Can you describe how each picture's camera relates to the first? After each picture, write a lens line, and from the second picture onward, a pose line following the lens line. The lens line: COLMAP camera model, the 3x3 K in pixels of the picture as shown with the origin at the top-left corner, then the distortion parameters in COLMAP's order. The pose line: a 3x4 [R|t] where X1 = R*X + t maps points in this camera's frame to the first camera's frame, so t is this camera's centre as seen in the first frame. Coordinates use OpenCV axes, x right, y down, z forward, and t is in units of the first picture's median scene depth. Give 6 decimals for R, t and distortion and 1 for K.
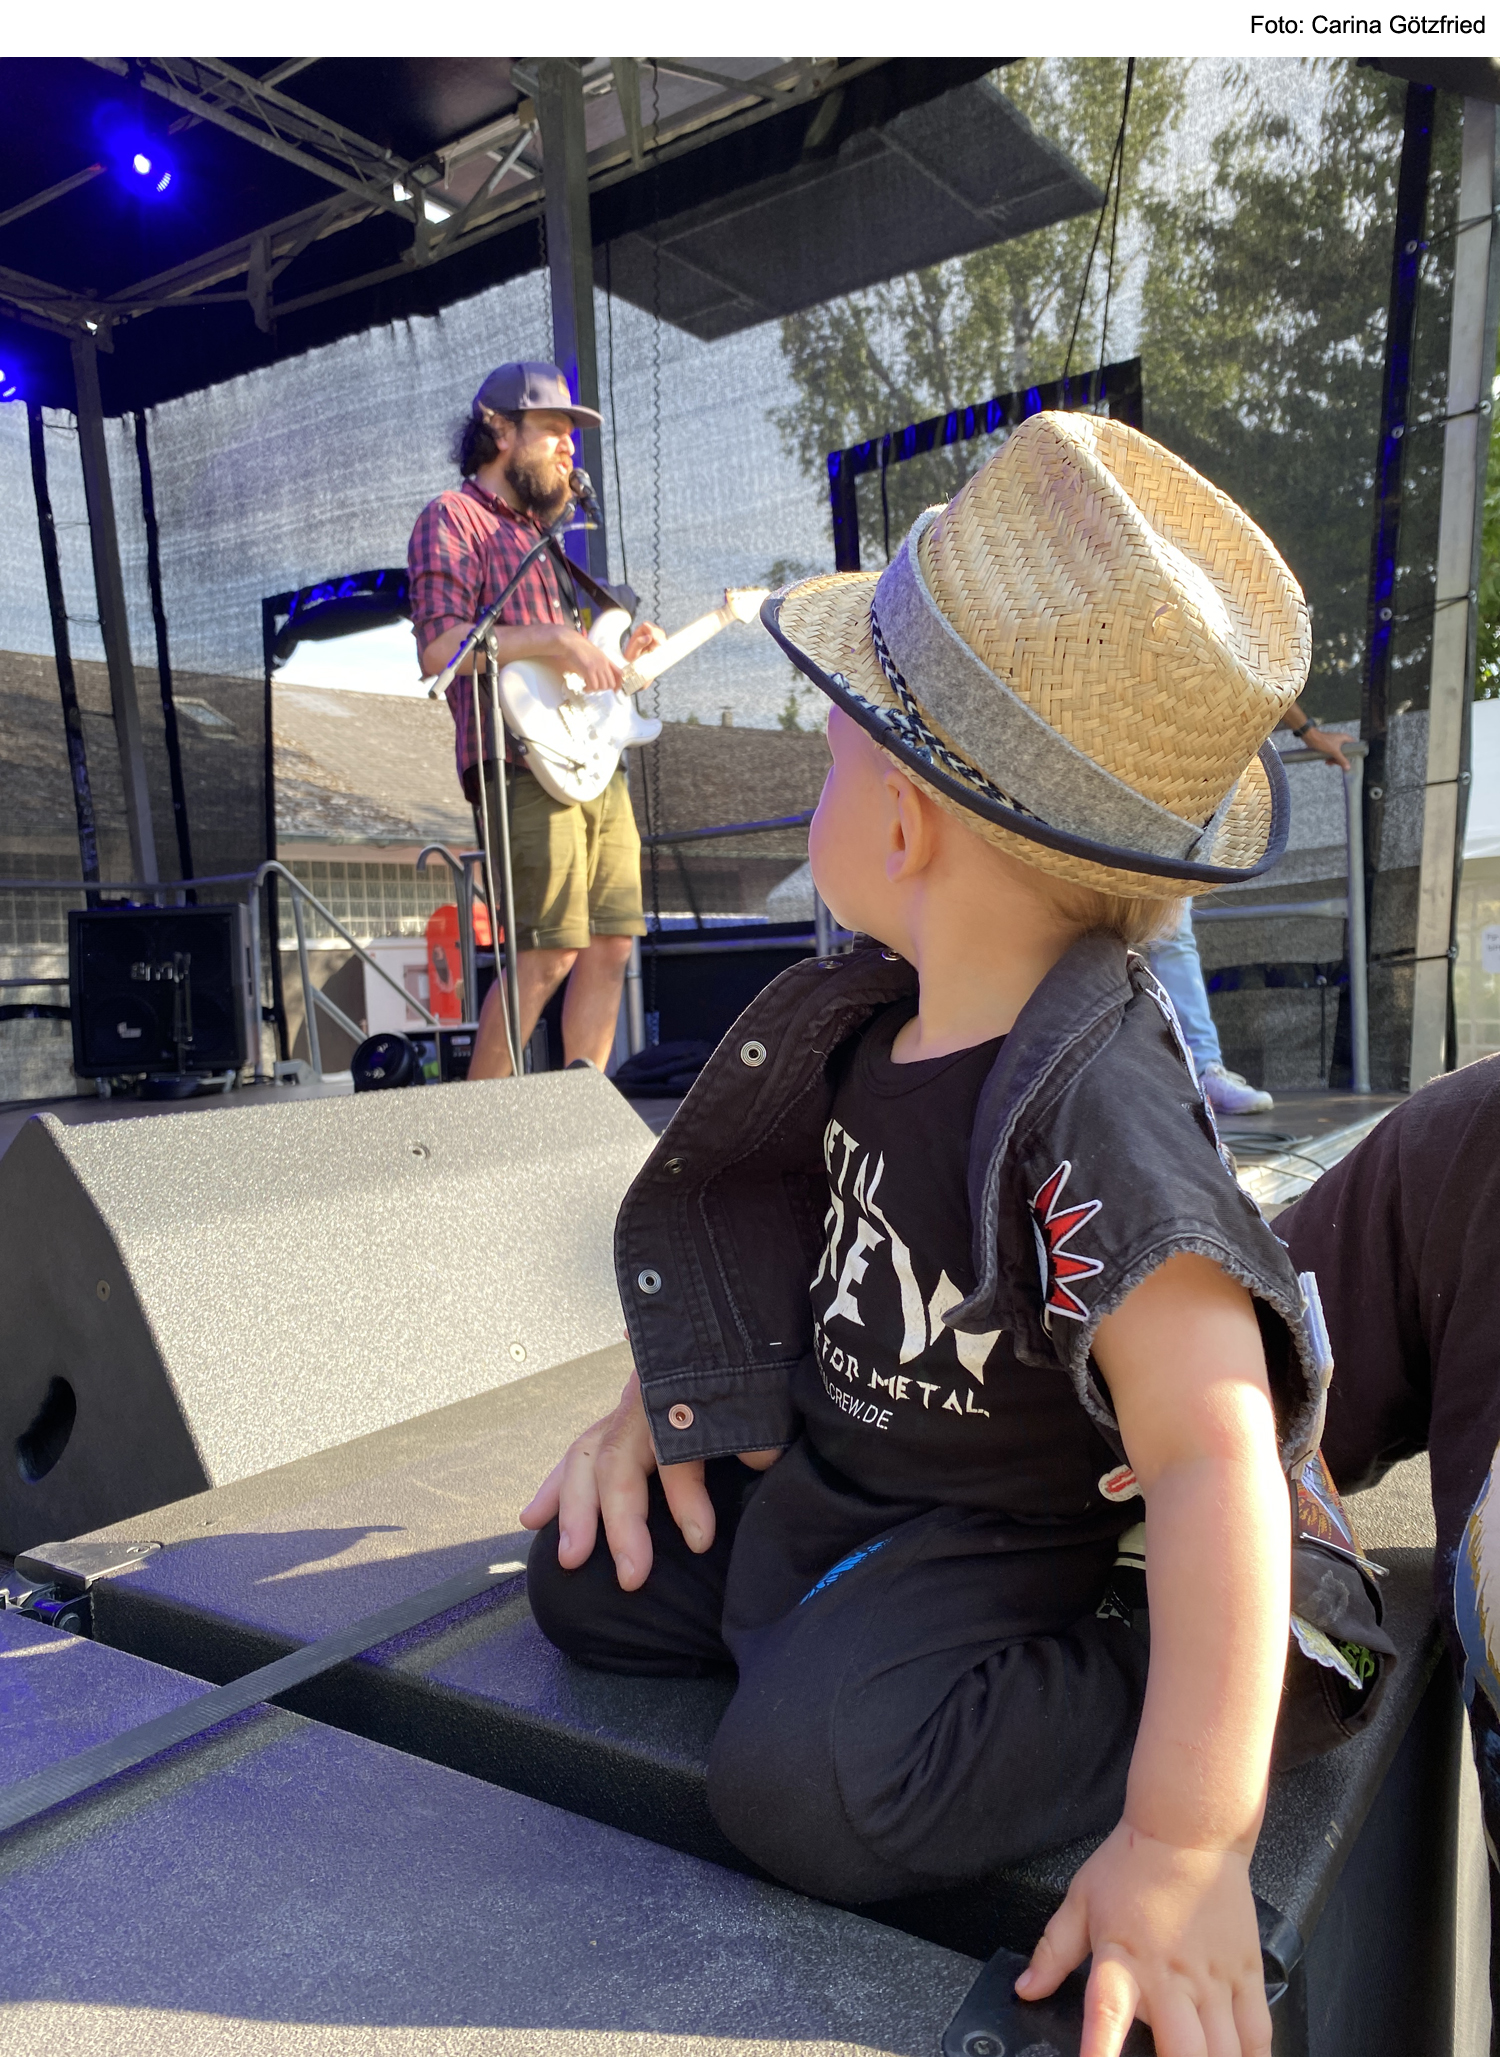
lens RADIAL K [[1539.9, 0, 750.9], [0, 1539.9, 1046.7], [0, 0, 1]] dist [-0.022380, 0.022831]
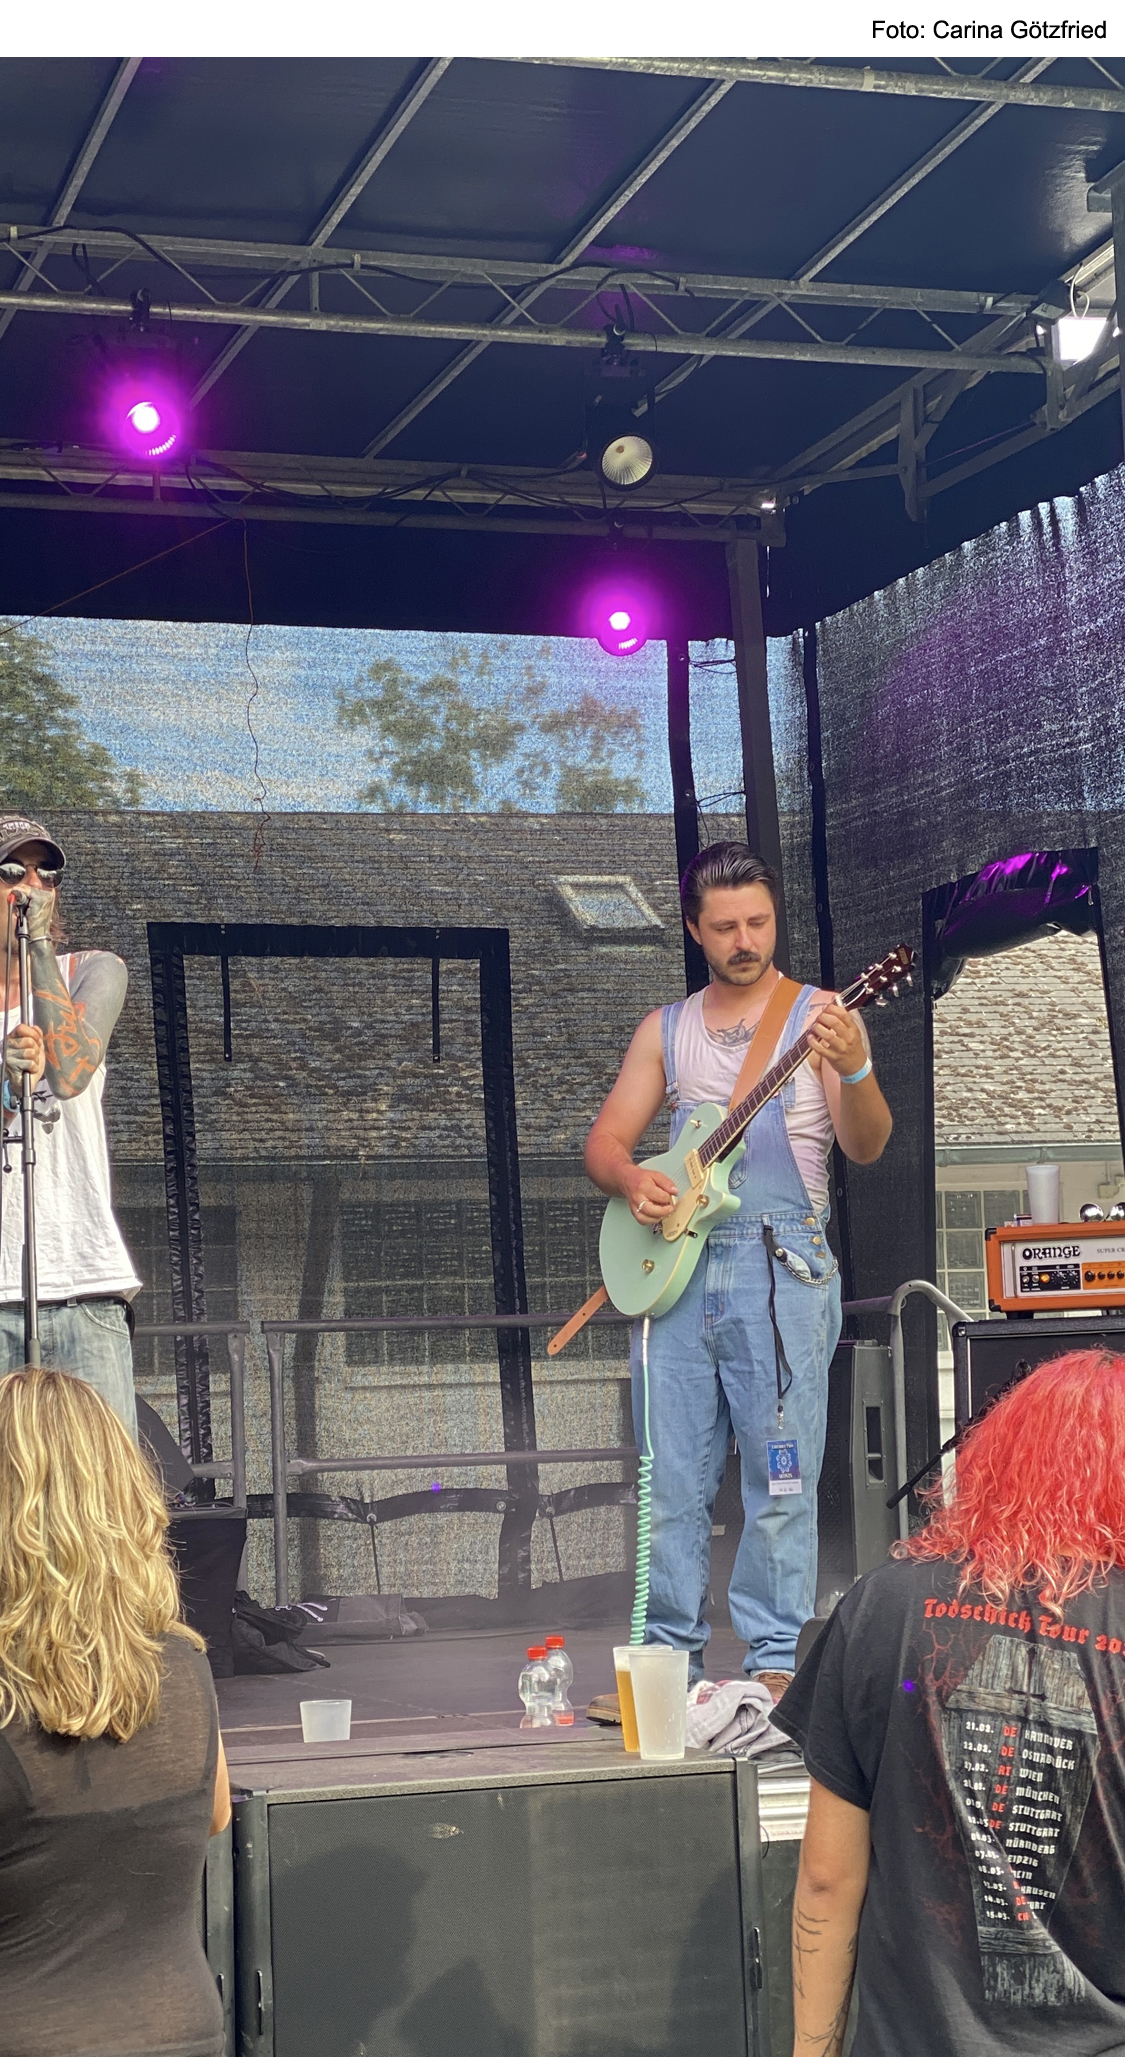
lens RADIAL K [[3579.0, 0, 583.4], [0, 3579.0, 1027.4], [0, 0, 1]] dist [0.152105, 0.000000]
pose [[0.794598, -0.054648, -0.604672, 0.636328], [-0.029355, 0.991318, -0.128167, -0.027991], [0.606426, 0.119592, 0.786095, -0.413655]]
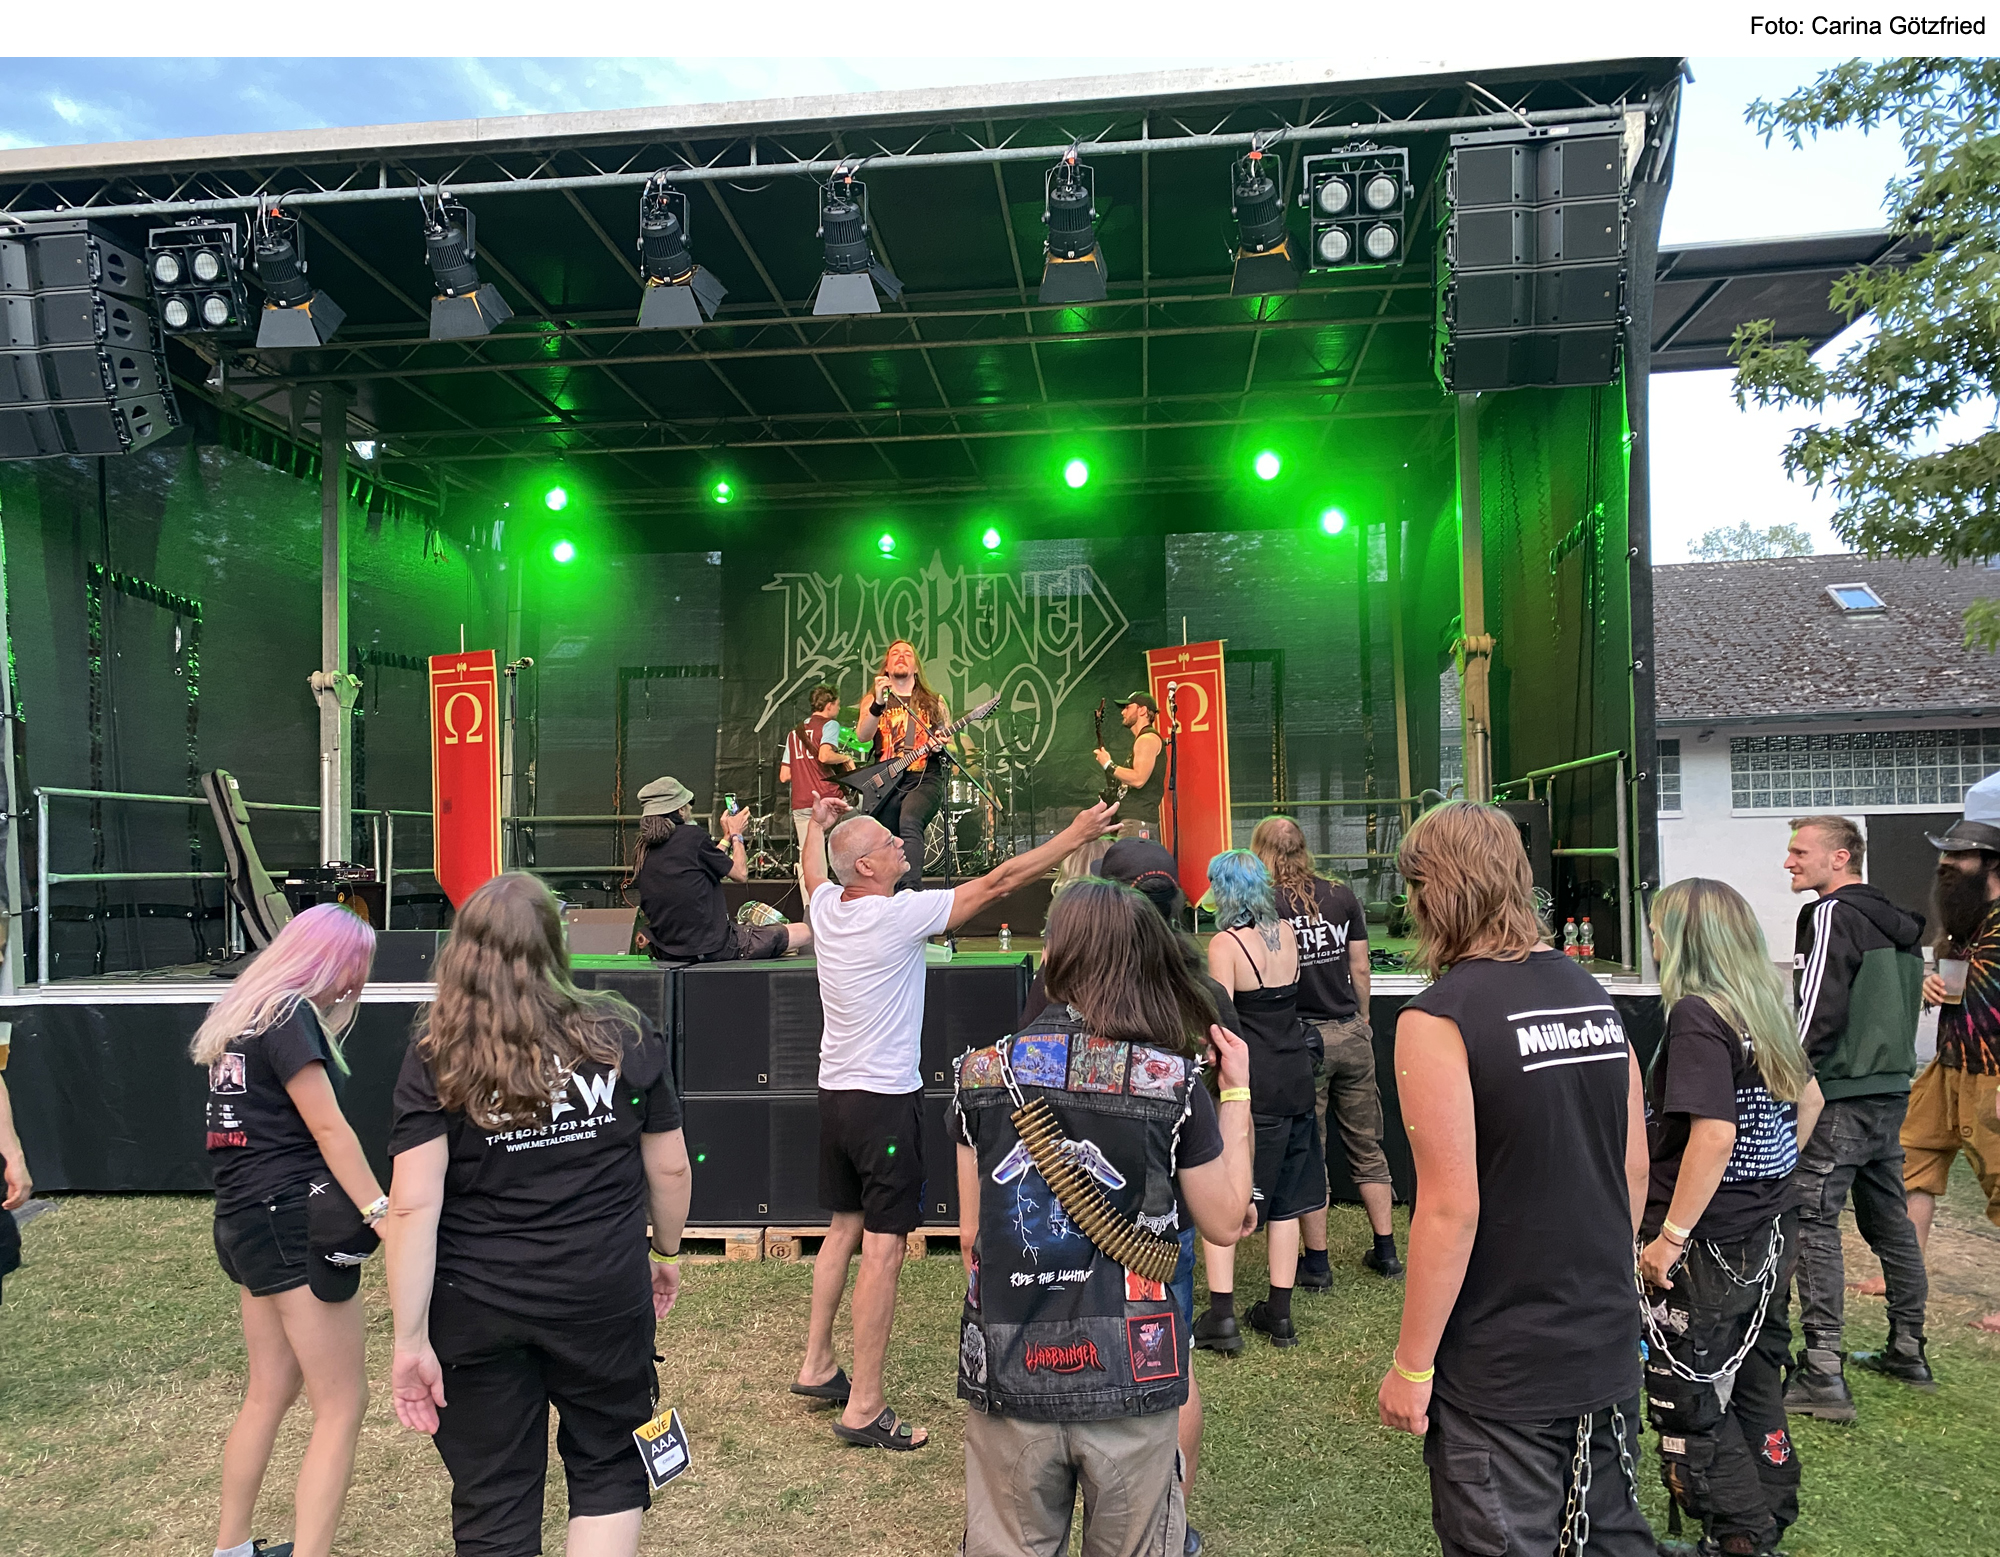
lens RADIAL K [[1516.0, 0, 986.3], [0, 1516.0, 805.2], [0, 0, 1]] dist [0.033829, -0.030893]
pose [[0.486256, 0.001990, -0.873814, 1.061155], [-0.043519, 0.998812, -0.021943, -0.055141], [0.872732, 0.048697, 0.485764, -0.257719]]
